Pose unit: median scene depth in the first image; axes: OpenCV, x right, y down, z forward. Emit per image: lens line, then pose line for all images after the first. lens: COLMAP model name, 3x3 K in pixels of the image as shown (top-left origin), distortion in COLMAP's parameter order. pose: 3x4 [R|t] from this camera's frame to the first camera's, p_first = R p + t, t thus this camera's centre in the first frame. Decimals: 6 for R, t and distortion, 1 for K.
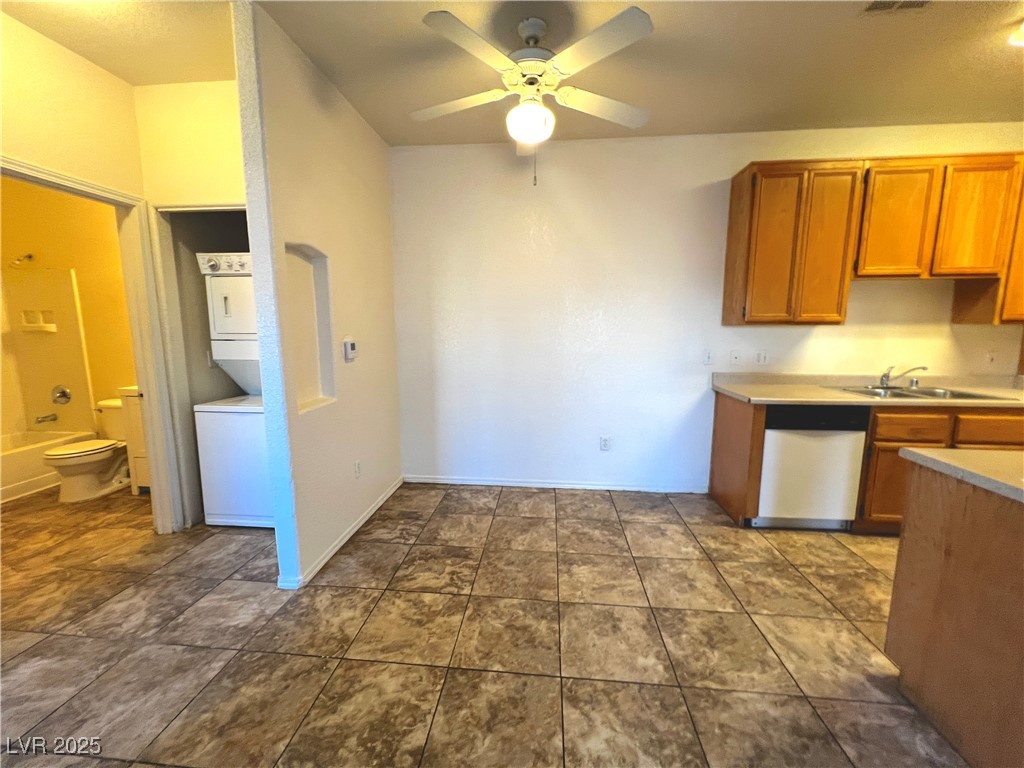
lens RADIAL K [[408.2, 0, 510.3], [0, 408.2, 382.1], [0, 0, 1]] dist [-0.000750, 0.000061]
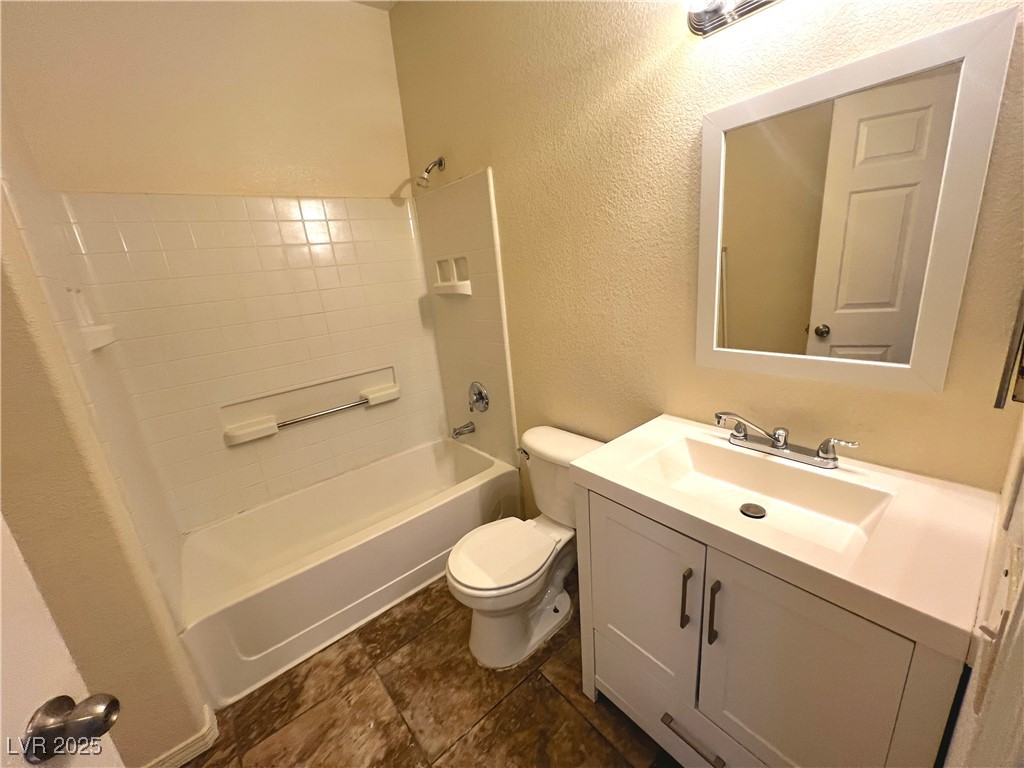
lens RADIAL K [[407.4, 0, 512.0], [0, 407.4, 384.0], [0, 0, 1]] dist [-0.012418, -0.000006]
pose [[0.708655, 0.131571, -0.693179, -0.850789], [-0.007946, 0.983885, 0.178626, -0.132457], [0.705510, -0.121076, 0.698280, 0.807611]]
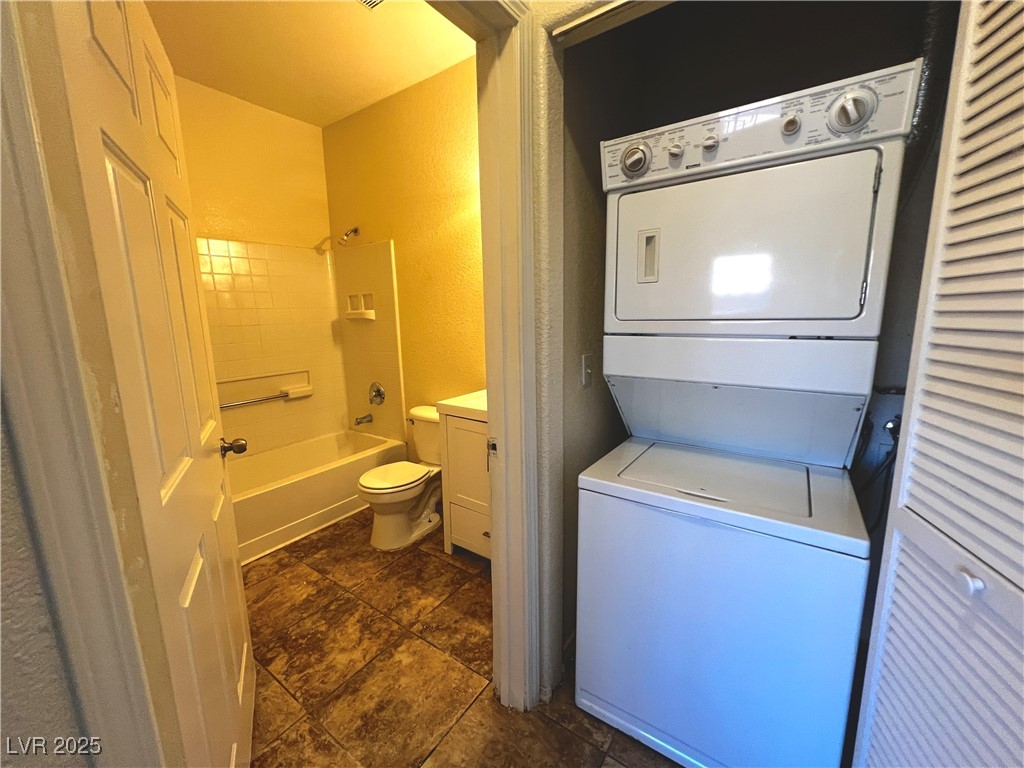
lens RADIAL K [[408.2, 0, 510.3], [0, 408.2, 382.1], [0, 0, 1]] dist [-0.000750, 0.000061]
pose [[0.869613, 0.065599, -0.489357, -0.588063], [-0.047049, 0.997634, 0.050125, -0.065314], [0.491487, -0.020565, 0.870642, 0.524926]]
